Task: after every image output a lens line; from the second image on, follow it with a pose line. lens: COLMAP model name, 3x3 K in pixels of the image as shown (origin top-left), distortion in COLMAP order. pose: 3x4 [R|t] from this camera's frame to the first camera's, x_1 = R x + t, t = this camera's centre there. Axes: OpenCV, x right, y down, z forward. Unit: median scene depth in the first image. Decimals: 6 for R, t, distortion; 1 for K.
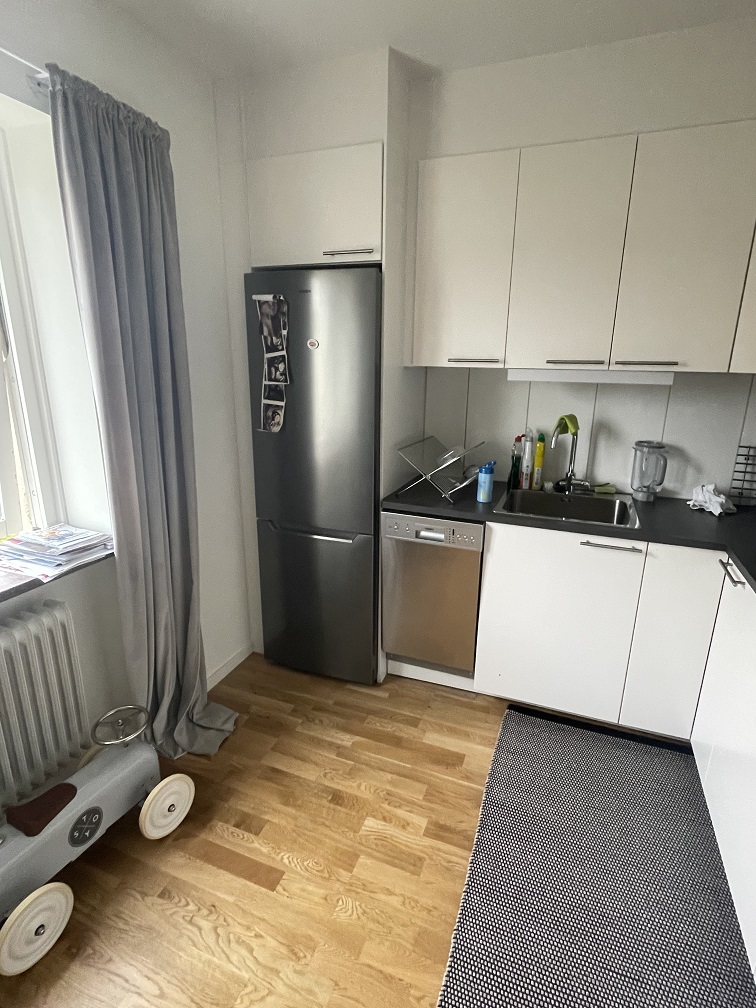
lens RADIAL K [[511.2, 0, 375.9], [0, 511.2, 503.4], [0, 0, 1]] dist [-0.006347, -0.000616]
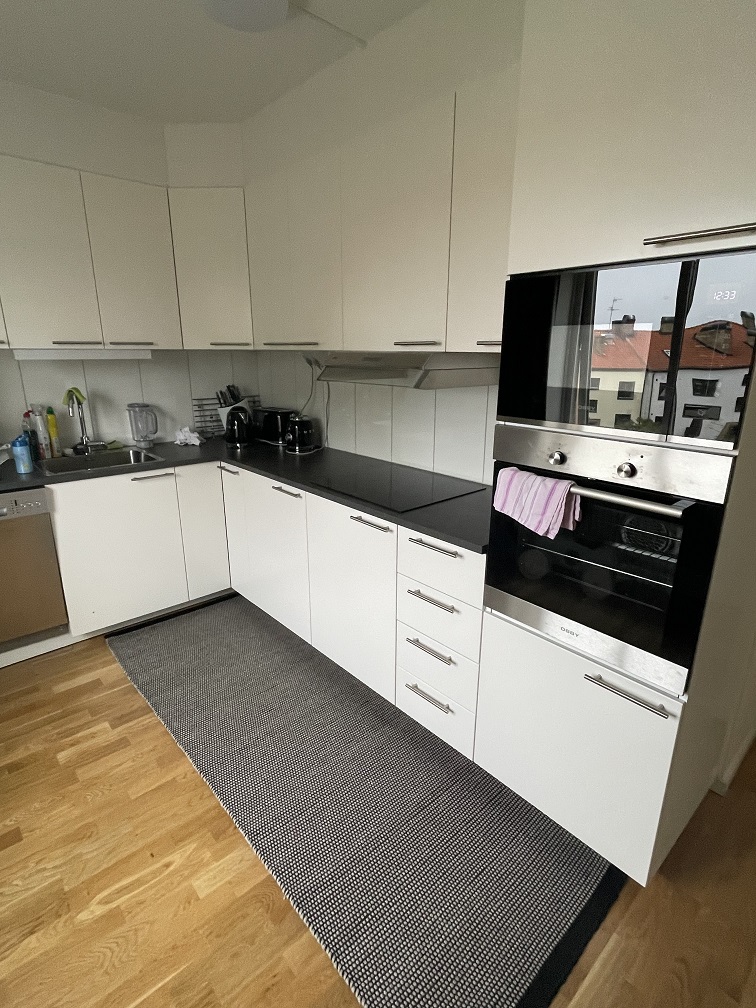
lens RADIAL K [[511.2, 0, 381.2], [0, 511.2, 502.3], [0, 0, 1]] dist [-0.006347, -0.000616]
pose [[0.451734, -0.262749, 0.852584, -0.407758], [0.243621, 0.955657, 0.165433, 0.065099], [-0.858246, 0.132976, 0.495714, -0.186927]]
